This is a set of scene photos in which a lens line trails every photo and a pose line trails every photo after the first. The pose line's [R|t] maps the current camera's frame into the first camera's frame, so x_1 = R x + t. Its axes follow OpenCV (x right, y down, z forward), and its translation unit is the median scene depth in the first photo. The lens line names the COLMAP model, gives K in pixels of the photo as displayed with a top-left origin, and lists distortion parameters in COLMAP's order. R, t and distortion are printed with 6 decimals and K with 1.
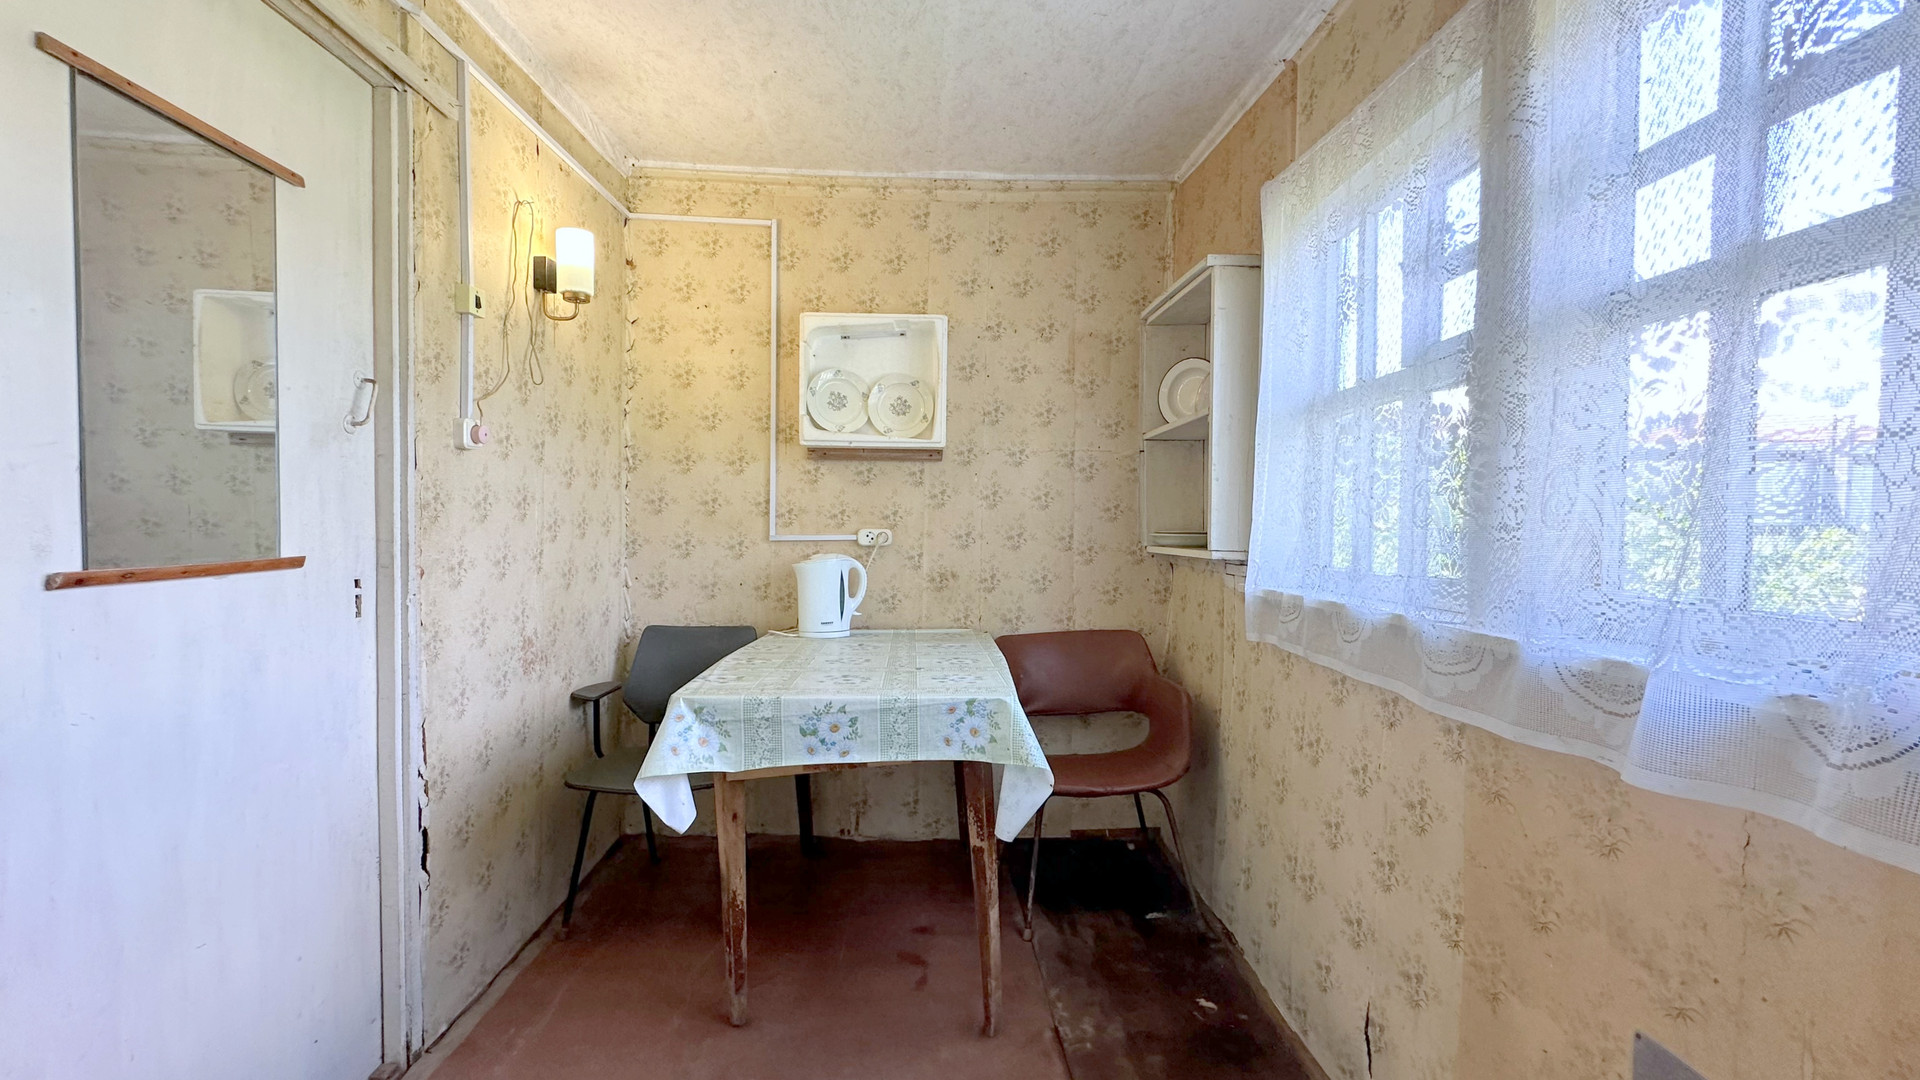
lens RADIAL K [[820.9, 0, 987.4], [0, 820.9, 542.6], [0, 0, 1]] dist [-0.001986, 0.000004]
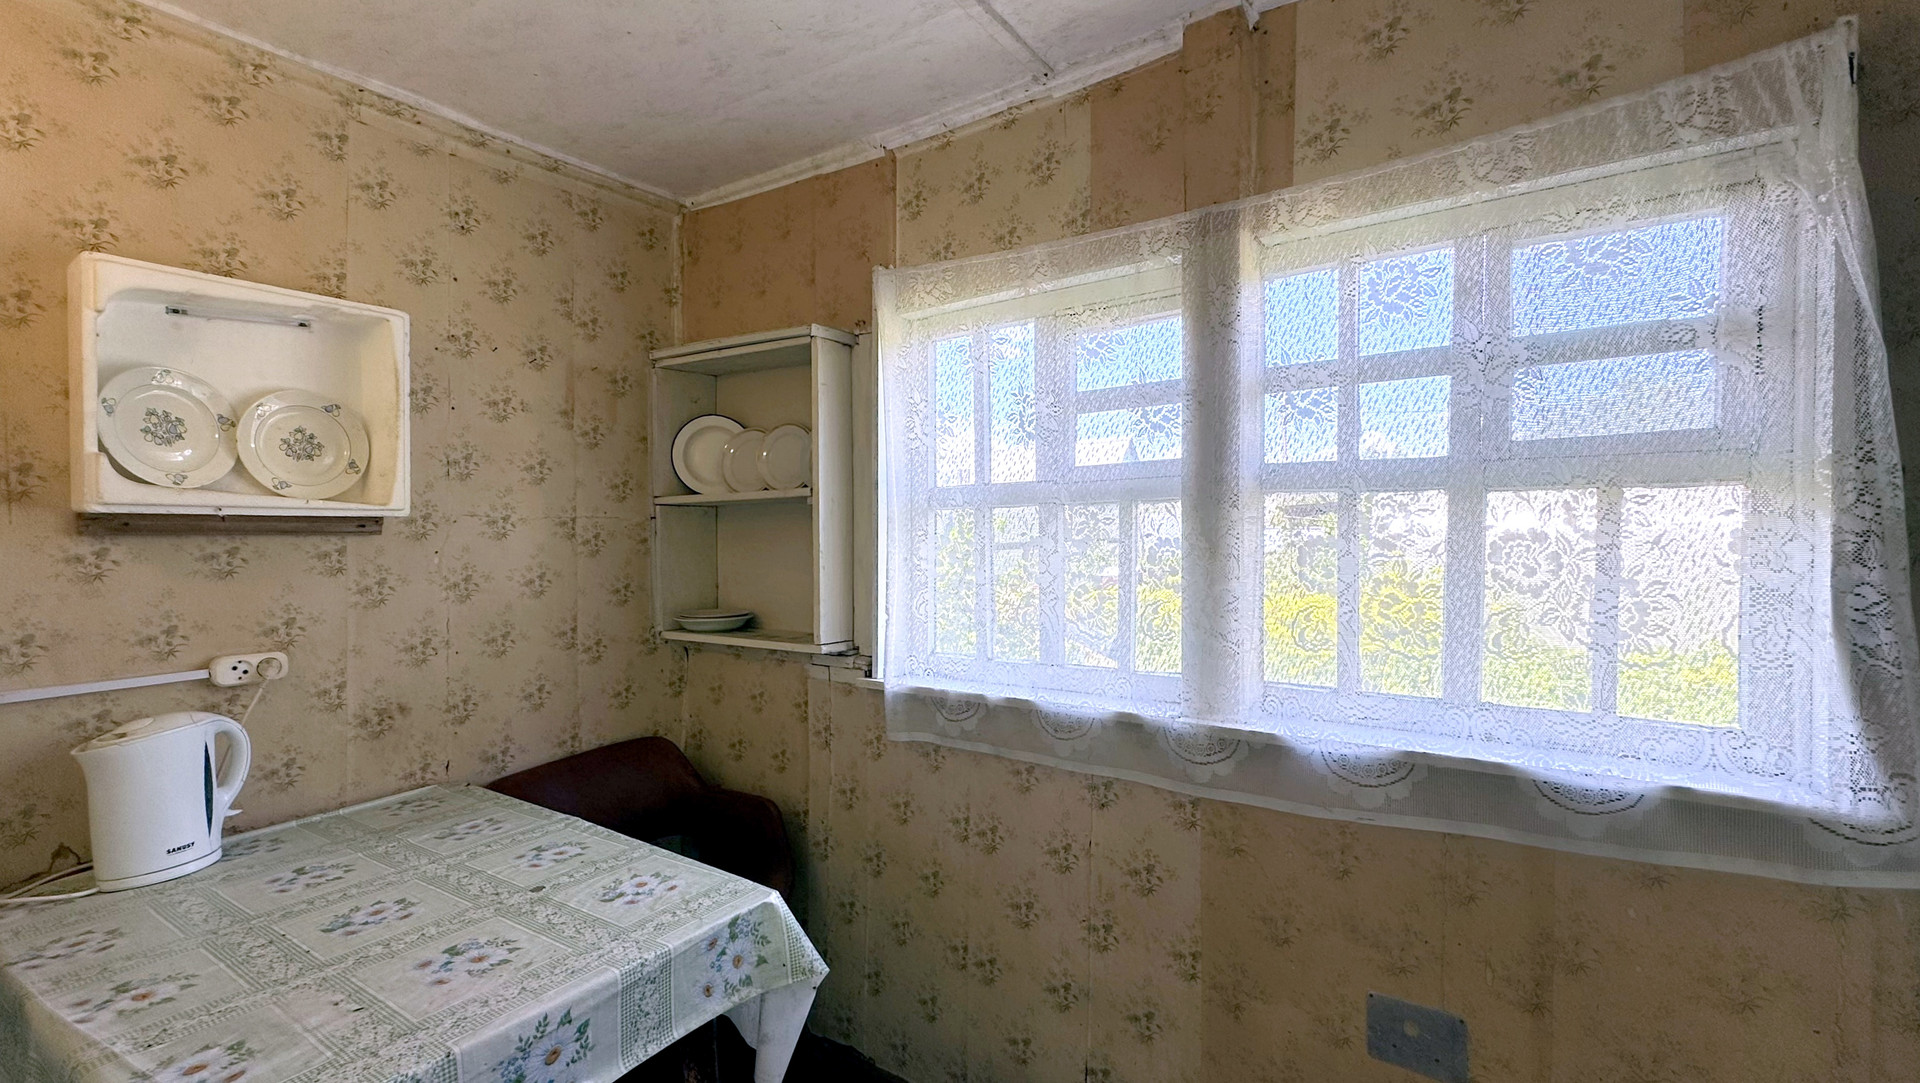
lens RADIAL K [[820.9, 0, 987.4], [0, 820.9, 544.1], [0, 0, 1]] dist [-0.001986, 0.000004]
pose [[0.596797, -0.018467, 0.802180, -0.286757], [0.022384, 0.999729, 0.006361, -0.085550], [-0.802080, 0.014160, 0.597049, 0.241798]]
